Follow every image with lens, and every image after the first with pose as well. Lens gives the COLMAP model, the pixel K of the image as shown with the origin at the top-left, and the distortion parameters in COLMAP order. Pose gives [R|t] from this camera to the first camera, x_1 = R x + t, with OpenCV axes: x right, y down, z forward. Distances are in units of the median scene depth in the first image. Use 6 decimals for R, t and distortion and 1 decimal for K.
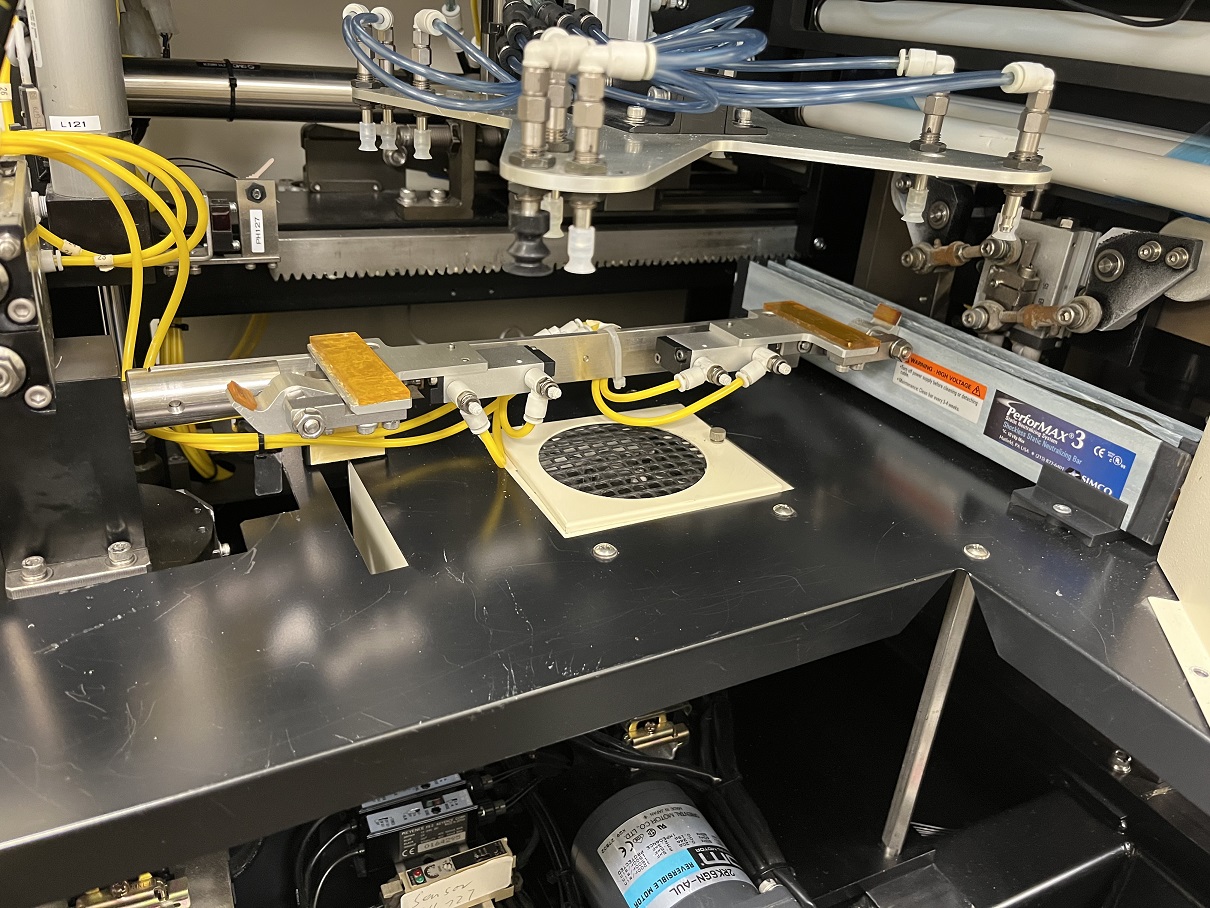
lens RADIAL K [[933.0, 0, 605.0], [0, 933.0, 454.0], [0, 0, 1]] dist [0.032464, -0.077281]
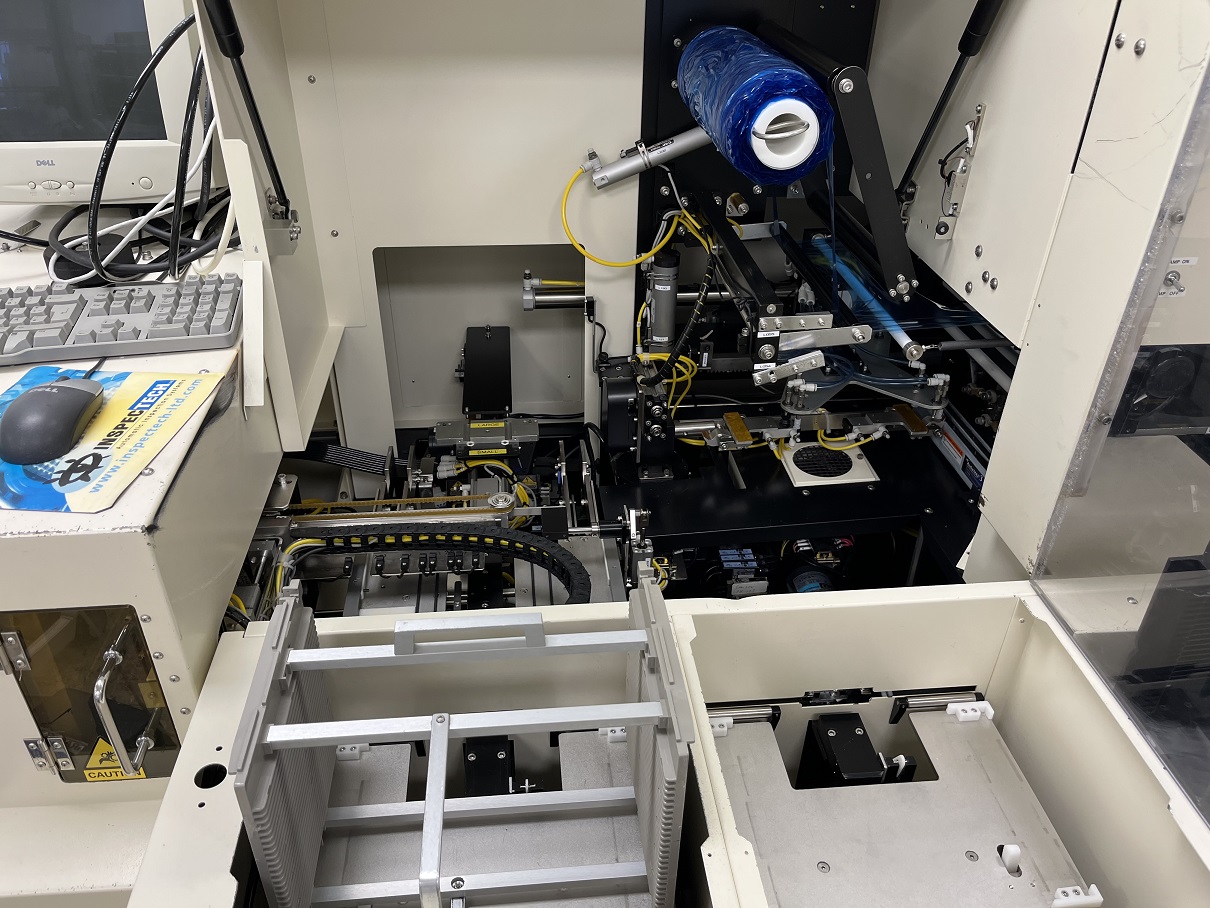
lens RADIAL K [[889.0, 0, 586.0], [0, 889.0, 457.6], [0, 0, 1]] dist [0.059903, -0.064036]
pose [[0.924467, 0.134974, -0.356570, 0.345975], [-0.094101, 0.987082, 0.129672, -0.313748], [0.369466, -0.086324, 0.925226, -1.949301]]
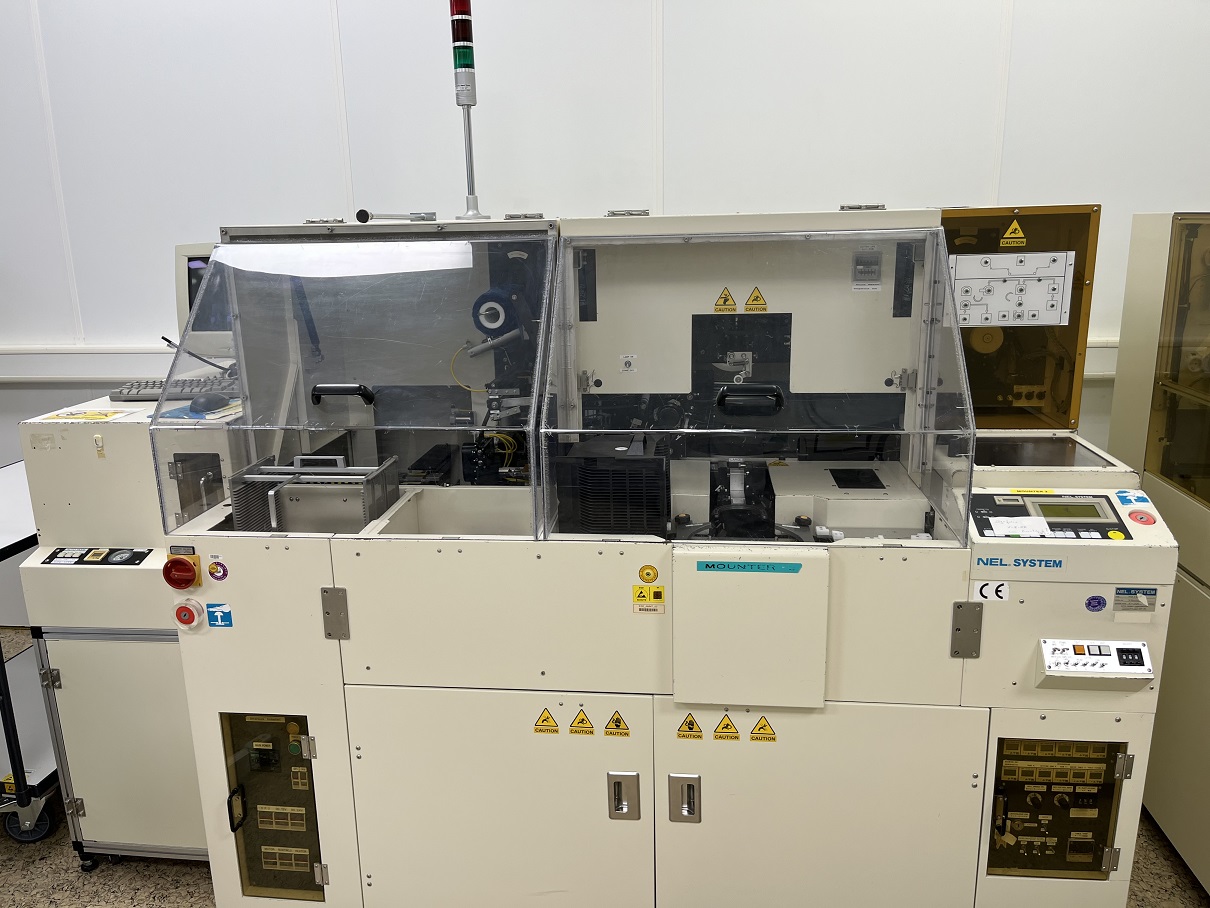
lens RADIAL K [[889.0, 0, 586.0], [0, 889.0, 457.6], [0, 0, 1]] dist [0.059903, -0.064036]
pose [[0.820183, 0.024198, -0.571590, 3.439227], [-0.156001, 0.970703, -0.182754, 0.879689], [0.550422, 0.239060, 0.799929, -3.524567]]
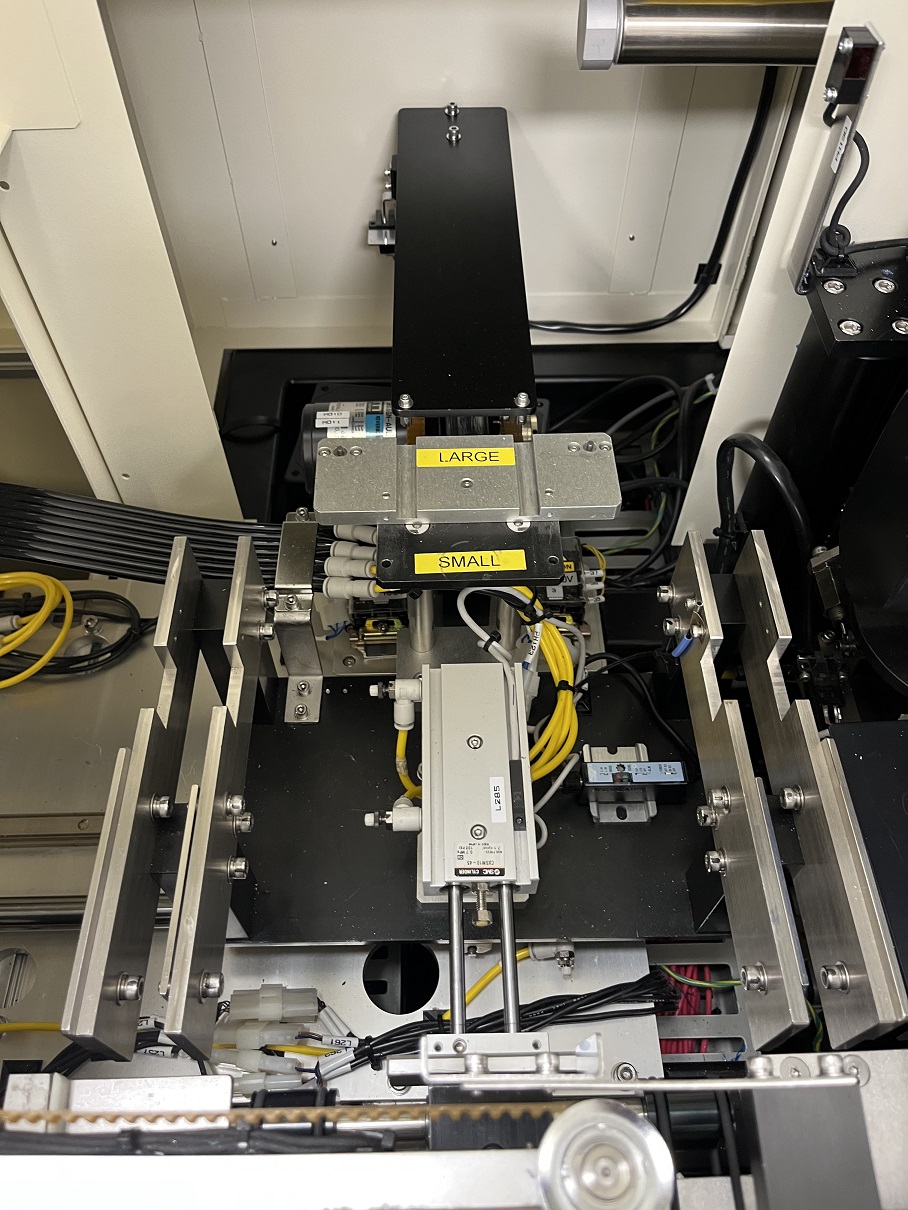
lens RADIAL K [[933.0, 0, 454.0], [0, 933.0, 605.0], [0, 0, 1]] dist [0.032464, -0.077281]
pose [[0.897322, 0.300546, -0.323241, -0.697067], [-0.113954, 0.865270, 0.488182, -0.376172], [0.426412, -0.401222, 0.810675, -0.164332]]
